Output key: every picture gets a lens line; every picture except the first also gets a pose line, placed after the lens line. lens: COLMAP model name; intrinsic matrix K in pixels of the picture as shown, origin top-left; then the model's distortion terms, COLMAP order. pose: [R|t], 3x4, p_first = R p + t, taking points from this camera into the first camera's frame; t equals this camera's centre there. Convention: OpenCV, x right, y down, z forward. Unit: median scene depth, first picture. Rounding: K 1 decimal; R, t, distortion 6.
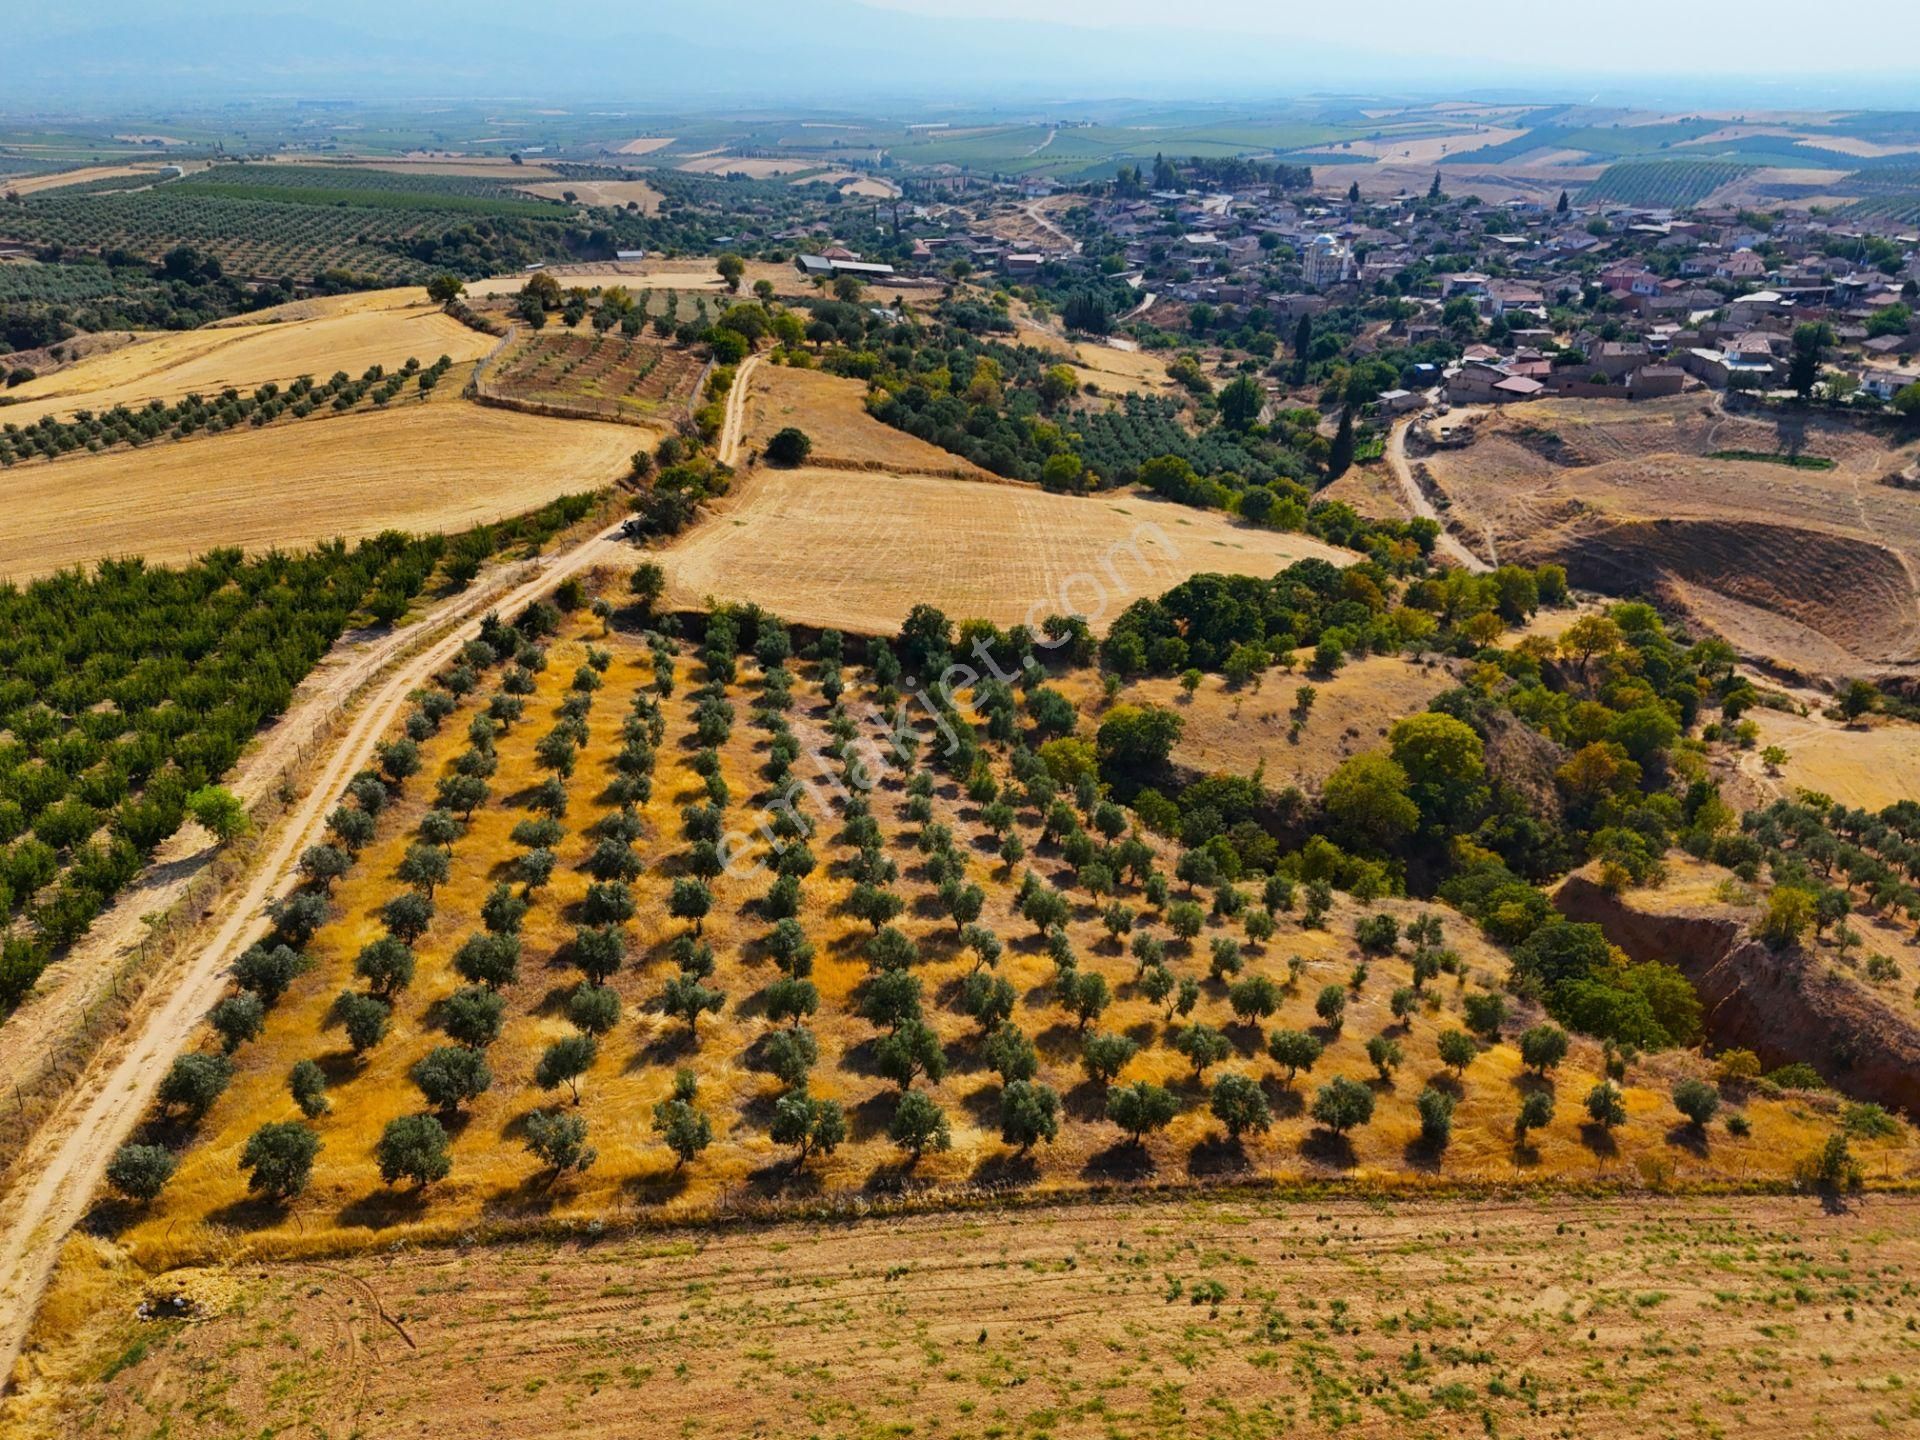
lens RADIAL K [[1422.8, 0, 963.3], [0, 1422.8, 720.3], [0, 0, 1]] dist [0.062941, -0.056021]
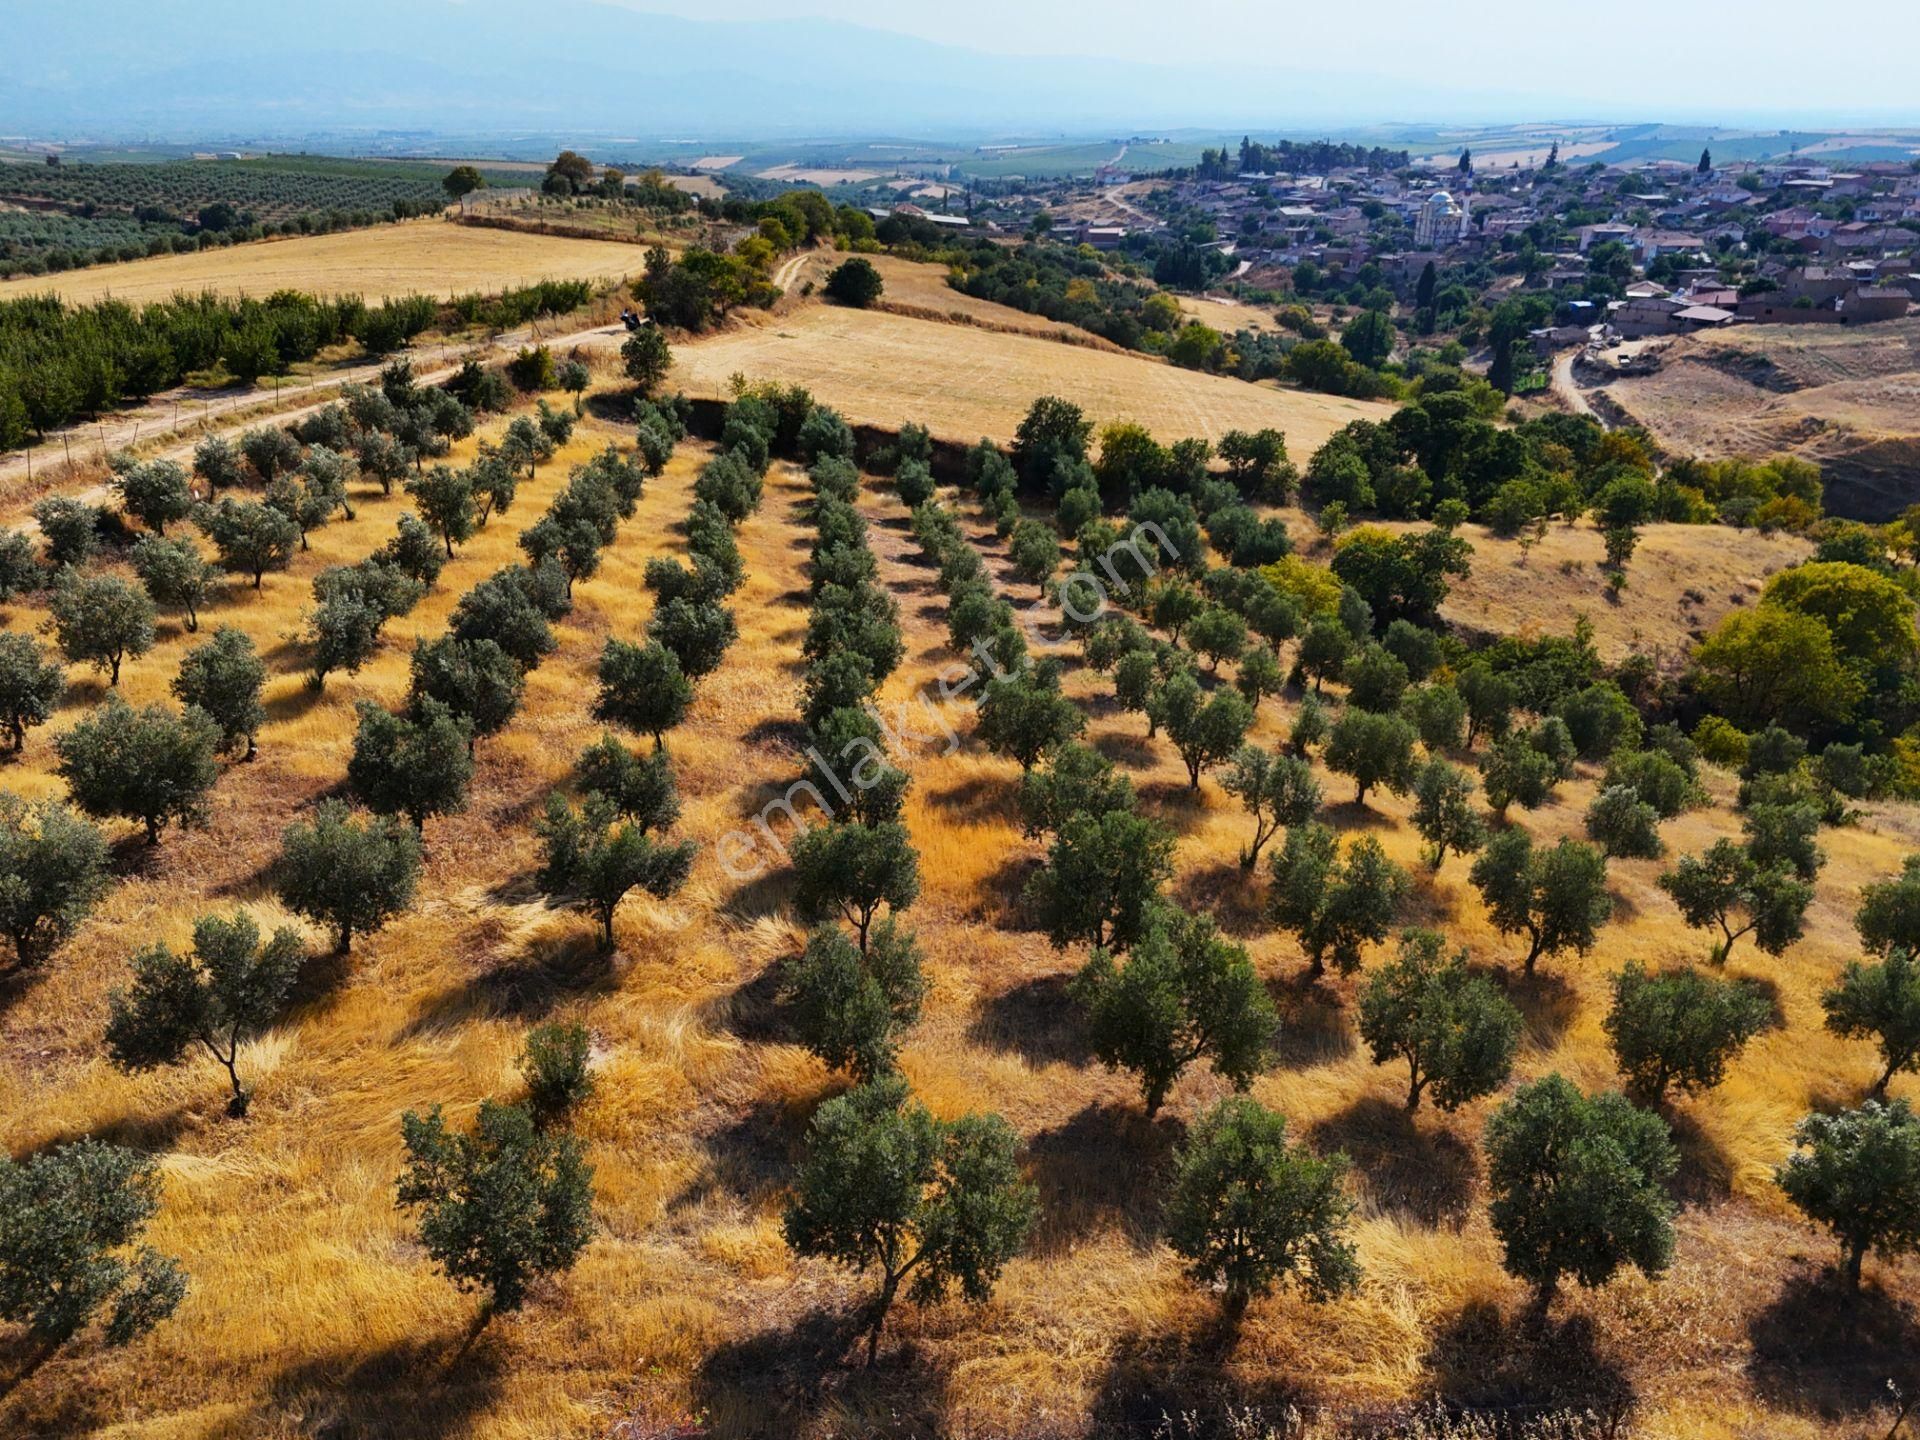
lens RADIAL K [[1422.8, 0, 962.8], [0, 1422.8, 712.9], [0, 0, 1]] dist [0.062941, -0.056021]
pose [[0.999087, 0.016766, -0.039287, -0.027778], [-0.017839, 0.999473, -0.027136, 0.060411], [0.038811, 0.027812, 0.998859, 0.223610]]
